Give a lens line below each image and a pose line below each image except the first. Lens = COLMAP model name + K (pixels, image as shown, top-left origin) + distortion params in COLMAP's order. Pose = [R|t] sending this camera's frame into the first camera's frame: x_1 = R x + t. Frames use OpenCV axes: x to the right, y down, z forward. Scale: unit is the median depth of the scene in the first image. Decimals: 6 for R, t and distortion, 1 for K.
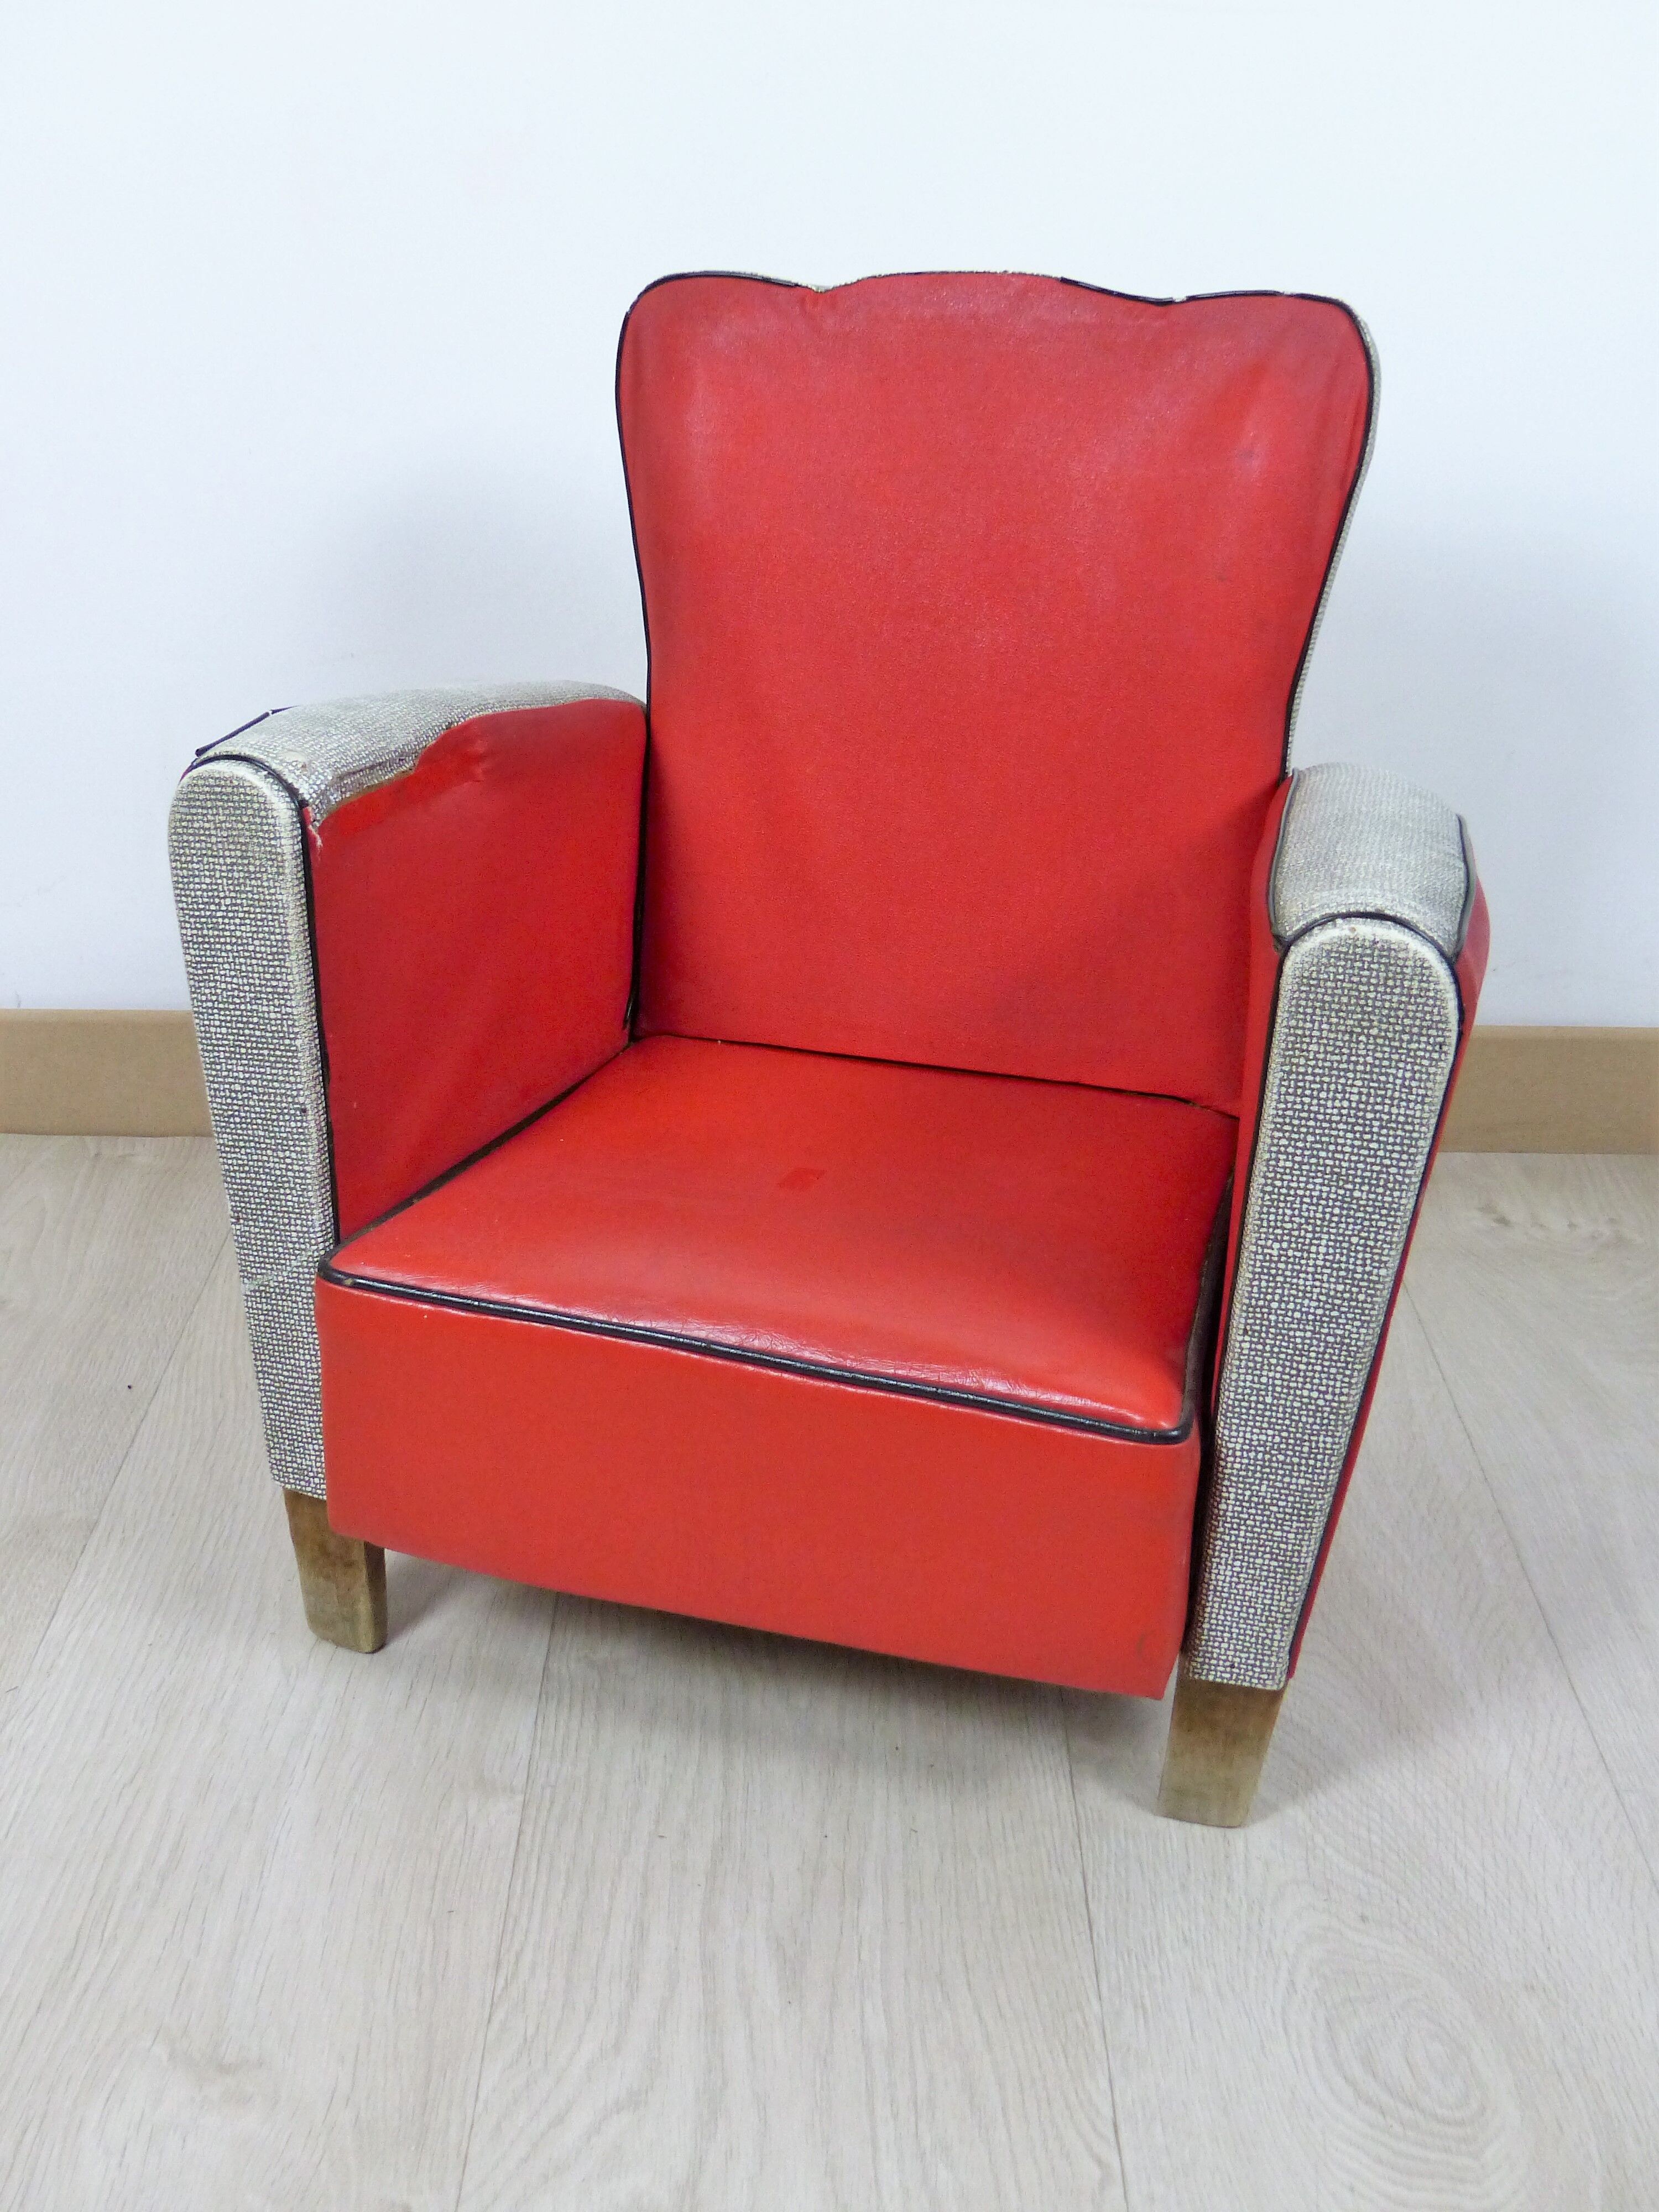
lens RADIAL K [[2501.4, 0, 811.9], [0, 2501.4, 1094.7], [0, 0, 1]] dist [-0.029859, -0.003447]
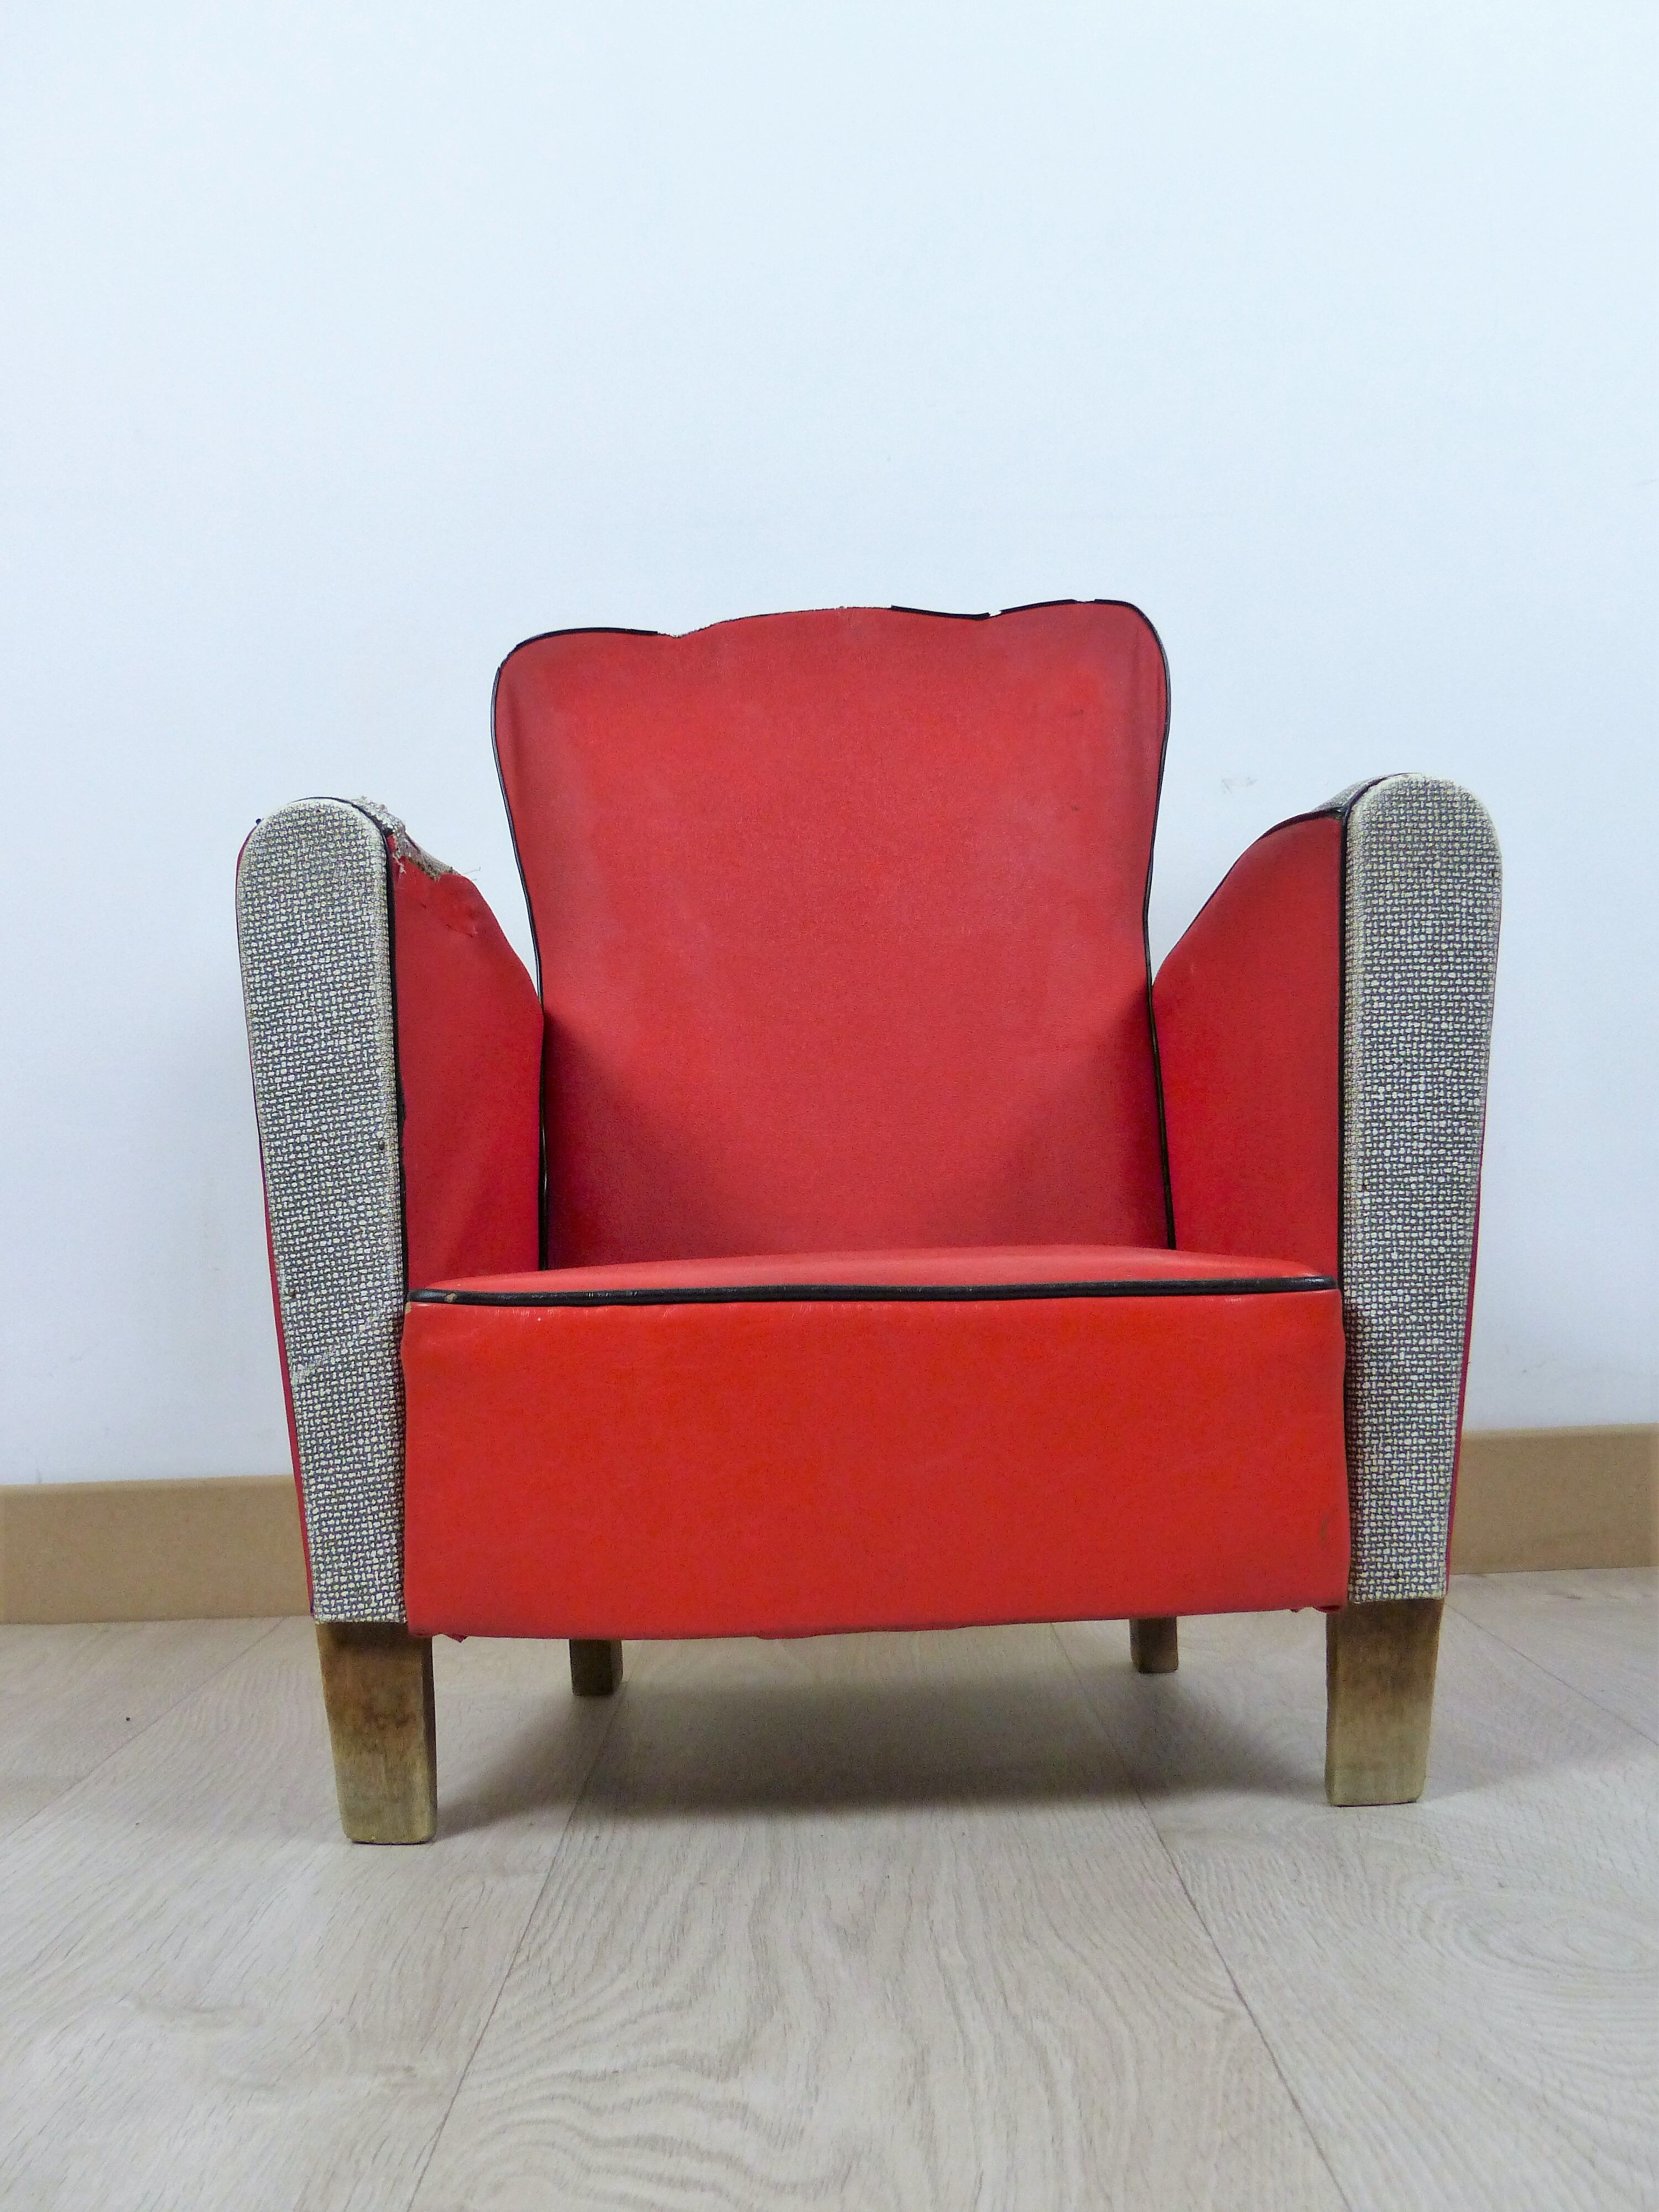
lens RADIAL K [[2503.9, 0, 829.5], [0, 2503.9, 1106.0], [0, 0, 1]] dist [-0.026955, -0.004124]
pose [[0.953367, -0.030181, 0.300301, -0.369485], [0.165019, 0.885220, -0.434919, 0.498730], [-0.252706, 0.464192, 0.848920, 0.137627]]
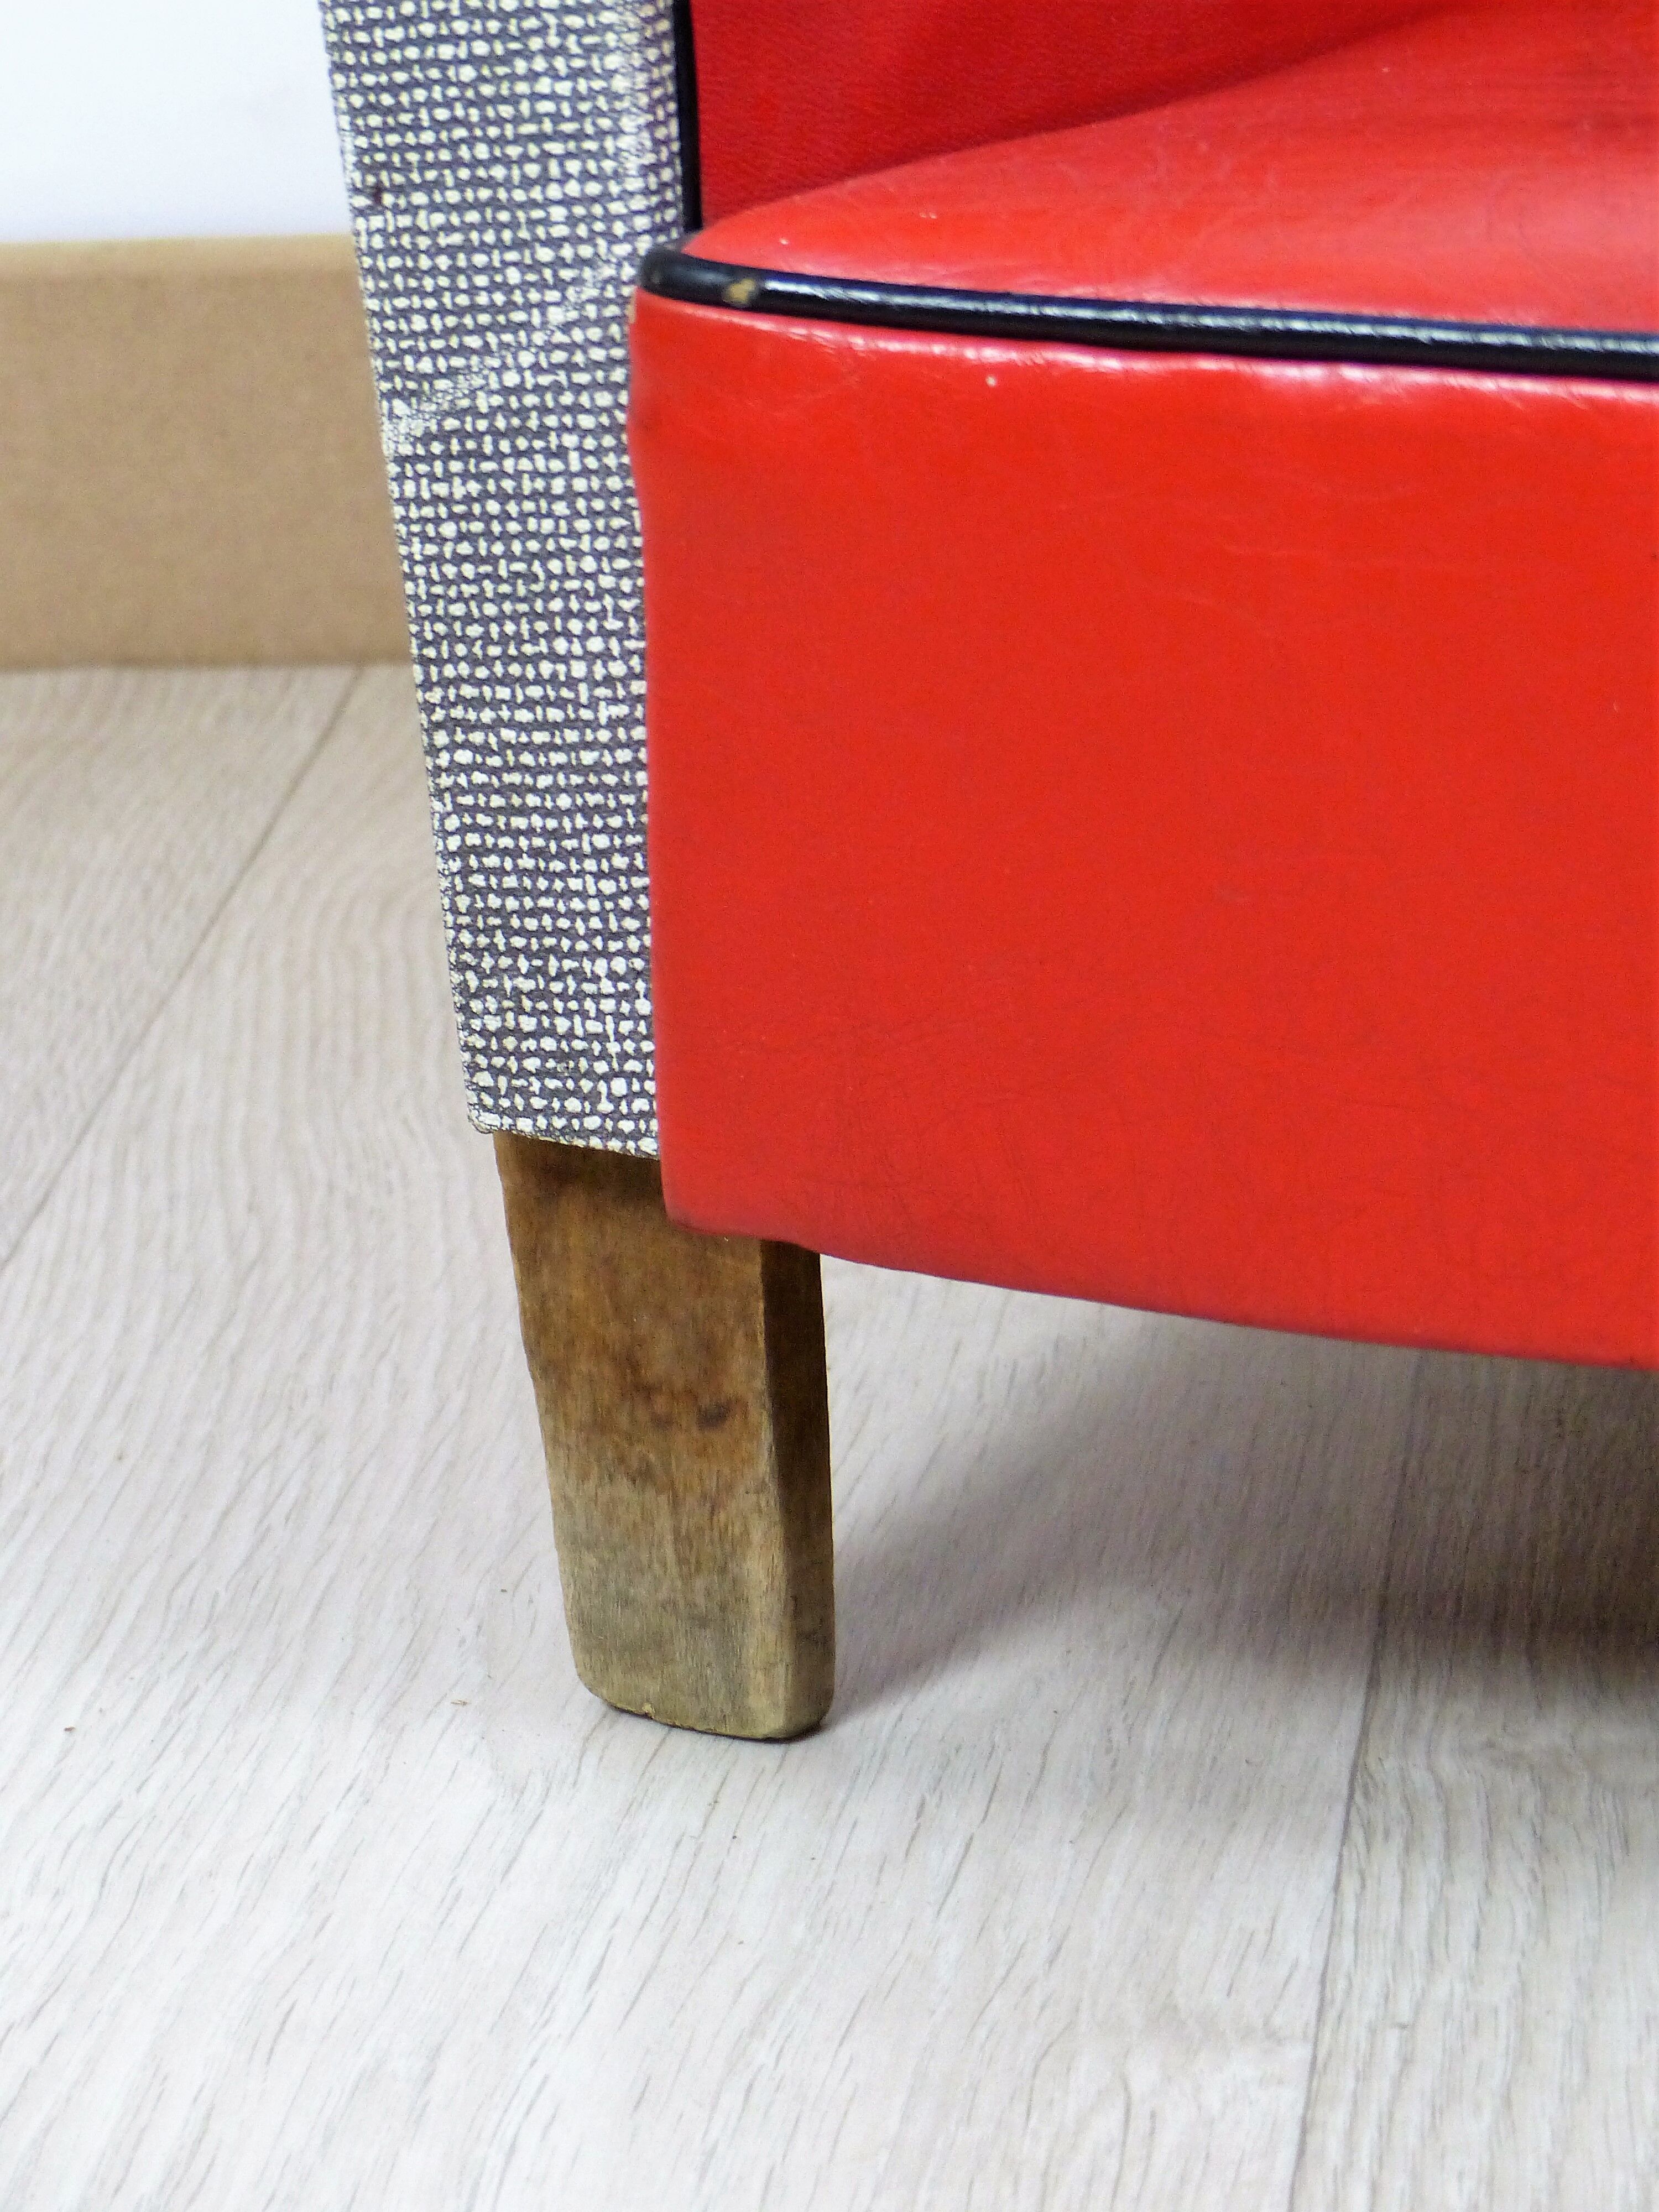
lens RADIAL K [[8404.6, 0, 829.5], [0, 8404.6, 1106.0], [0, 0, 1]] dist [-0.008280, -1.761511]
pose [[0.991183, -0.019267, -0.131093, -0.044192], [0.007312, 0.995818, -0.091067, 0.302004], [0.132299, 0.089306, 0.987179, -0.023475]]
